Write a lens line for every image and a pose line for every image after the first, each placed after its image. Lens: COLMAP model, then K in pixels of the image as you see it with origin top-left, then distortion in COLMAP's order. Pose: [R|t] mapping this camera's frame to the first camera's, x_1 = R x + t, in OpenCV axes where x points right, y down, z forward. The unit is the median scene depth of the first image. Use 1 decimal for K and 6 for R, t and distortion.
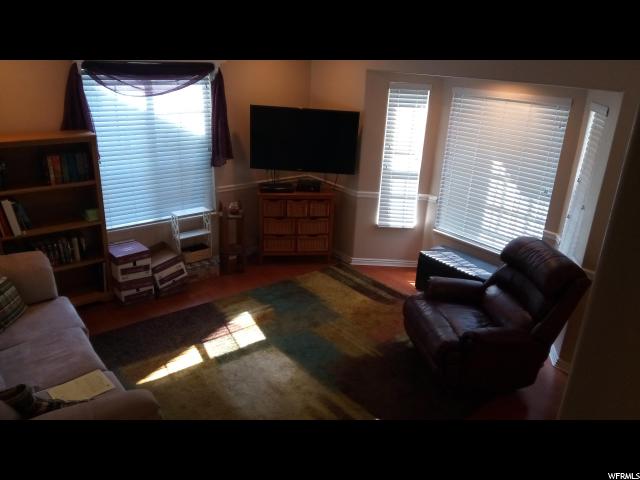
lens RADIAL K [[490.9, 0, 320.2], [0, 490.9, 243.1], [0, 0, 1]] dist [0.012350, -0.020546]
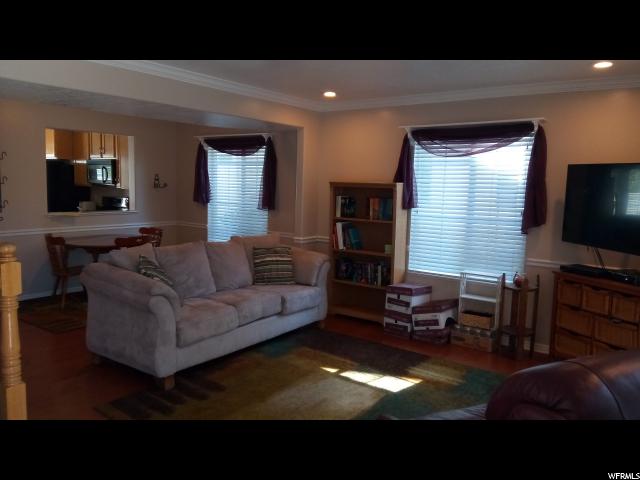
lens RADIAL K [[490.9, 0, 318.6], [0, 490.9, 236.6], [0, 0, 1]] dist [0.012350, -0.020546]
pose [[0.215602, 0.058503, -0.974727, 0.637109], [-0.362720, 0.931581, -0.024317, 0.007296], [0.906615, 0.358795, 0.222071, 0.513711]]
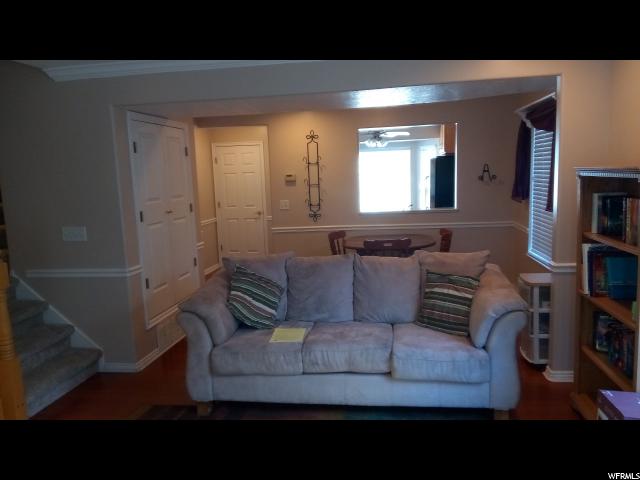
lens RADIAL K [[490.9, 0, 320.6], [0, 490.9, 240.1], [0, 0, 1]] dist [0.012350, -0.020546]
pose [[-0.756542, 0.062668, -0.650935, 0.158095], [-0.238931, 0.900089, 0.364350, -0.224592], [0.608733, 0.431175, -0.665982, 1.021509]]
